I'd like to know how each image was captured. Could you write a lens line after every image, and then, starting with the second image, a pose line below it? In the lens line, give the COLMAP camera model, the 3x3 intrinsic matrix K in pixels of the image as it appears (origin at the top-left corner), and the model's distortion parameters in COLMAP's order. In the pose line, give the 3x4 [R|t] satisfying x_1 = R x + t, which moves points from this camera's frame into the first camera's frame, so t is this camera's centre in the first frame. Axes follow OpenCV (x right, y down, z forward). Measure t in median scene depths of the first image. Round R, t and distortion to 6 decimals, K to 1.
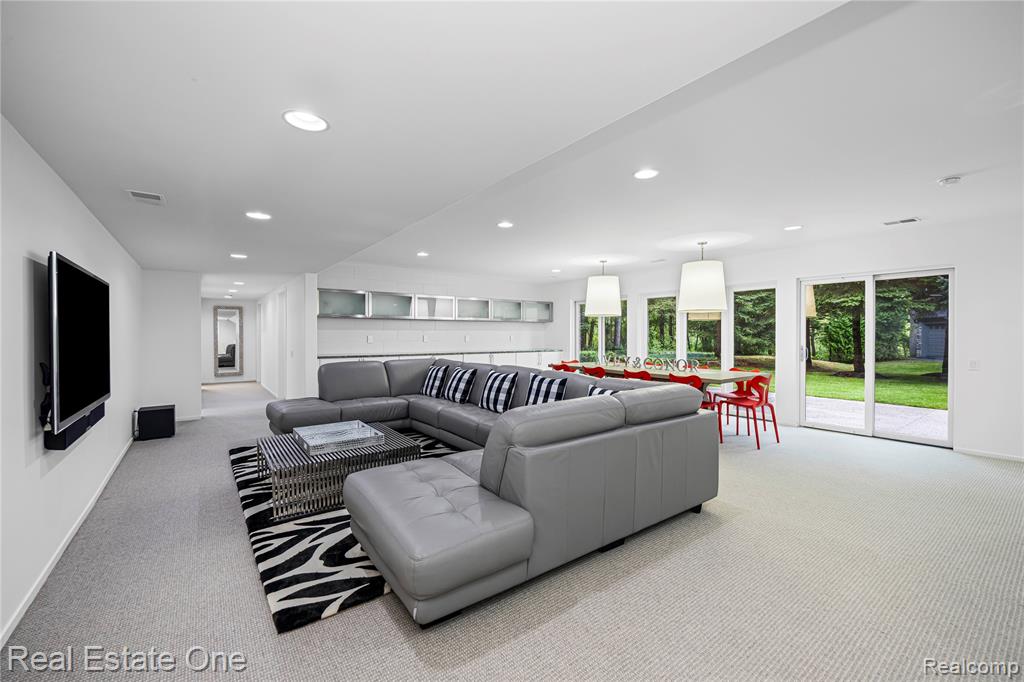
lens RADIAL K [[421.8, 0, 511.3], [0, 421.8, 334.8], [0, 0, 1]] dist [0.000711, 0.000026]
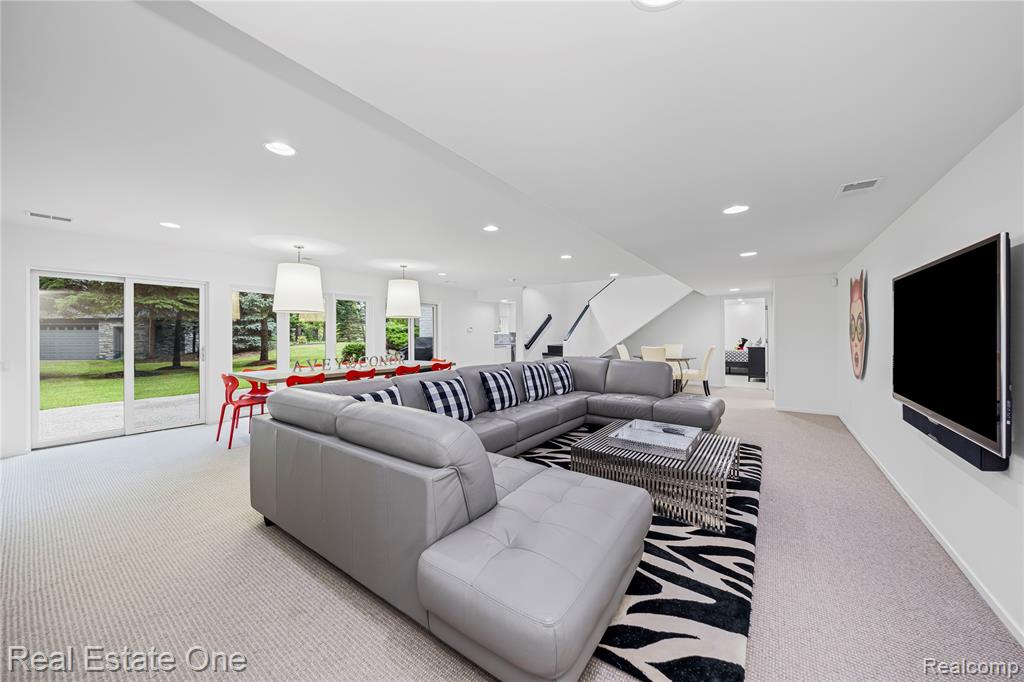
lens RADIAL K [[370.7, 0, 490.0], [0, 370.7, 335.3], [0, 0, 1]] dist [-0.001147, -0.000072]
pose [[-0.276182, -0.002398, 0.961102, -0.574281], [0.003036, 0.999990, 0.003367, -0.002517], [-0.961101, 0.003848, -0.276171, 0.815120]]
